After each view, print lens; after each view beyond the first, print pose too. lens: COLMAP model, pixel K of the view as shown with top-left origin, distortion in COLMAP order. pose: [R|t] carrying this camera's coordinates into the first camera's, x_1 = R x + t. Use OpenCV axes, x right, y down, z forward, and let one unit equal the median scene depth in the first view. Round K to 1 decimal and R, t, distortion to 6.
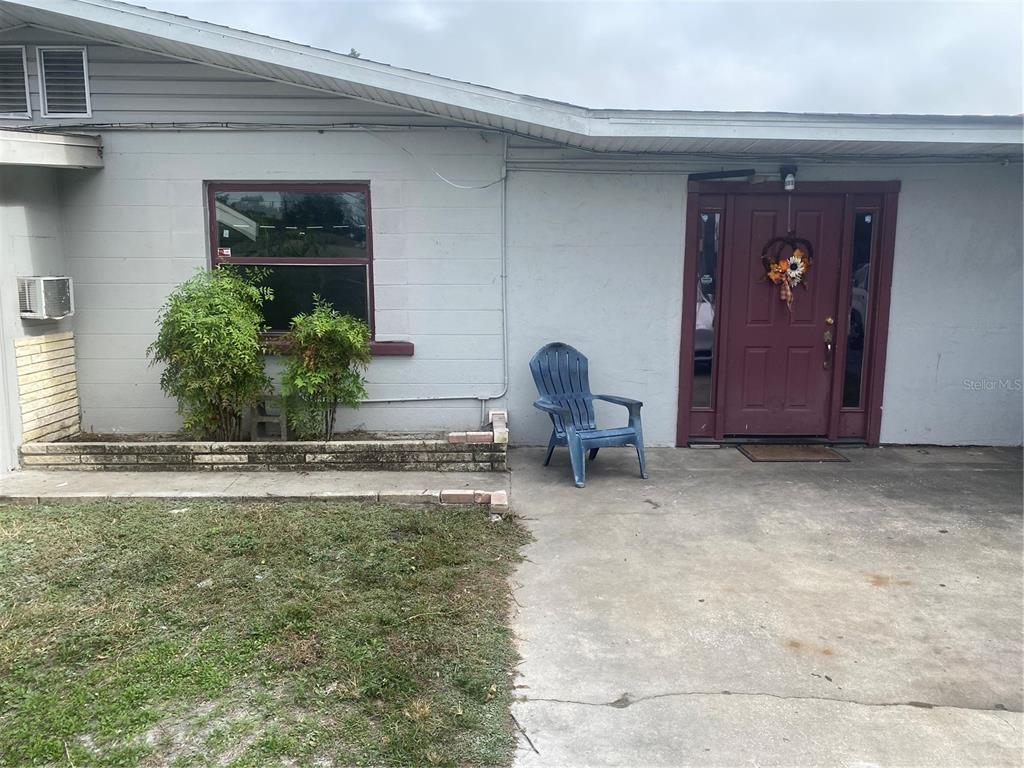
lens RADIAL K [[801.5, 0, 513.9], [0, 801.5, 387.2], [0, 0, 1]] dist [0.049466, -0.049348]
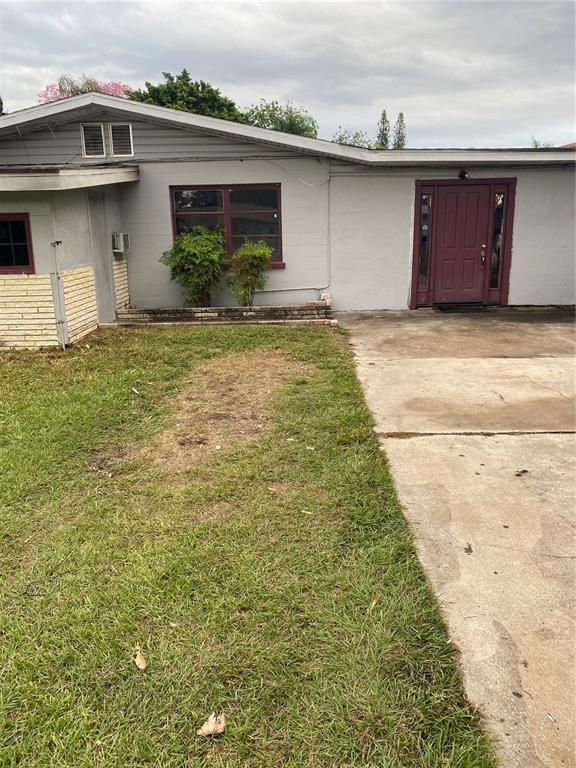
lens RADIAL K [[601.1, 0, 292.4], [0, 601.1, 386.2], [0, 0, 1]] dist [0.049466, -0.049348]
pose [[0.999621, -0.027045, 0.005095, -0.131630], [0.026494, 0.995796, 0.087683, 0.138346], [-0.007445, -0.087514, 0.996135, -0.637266]]
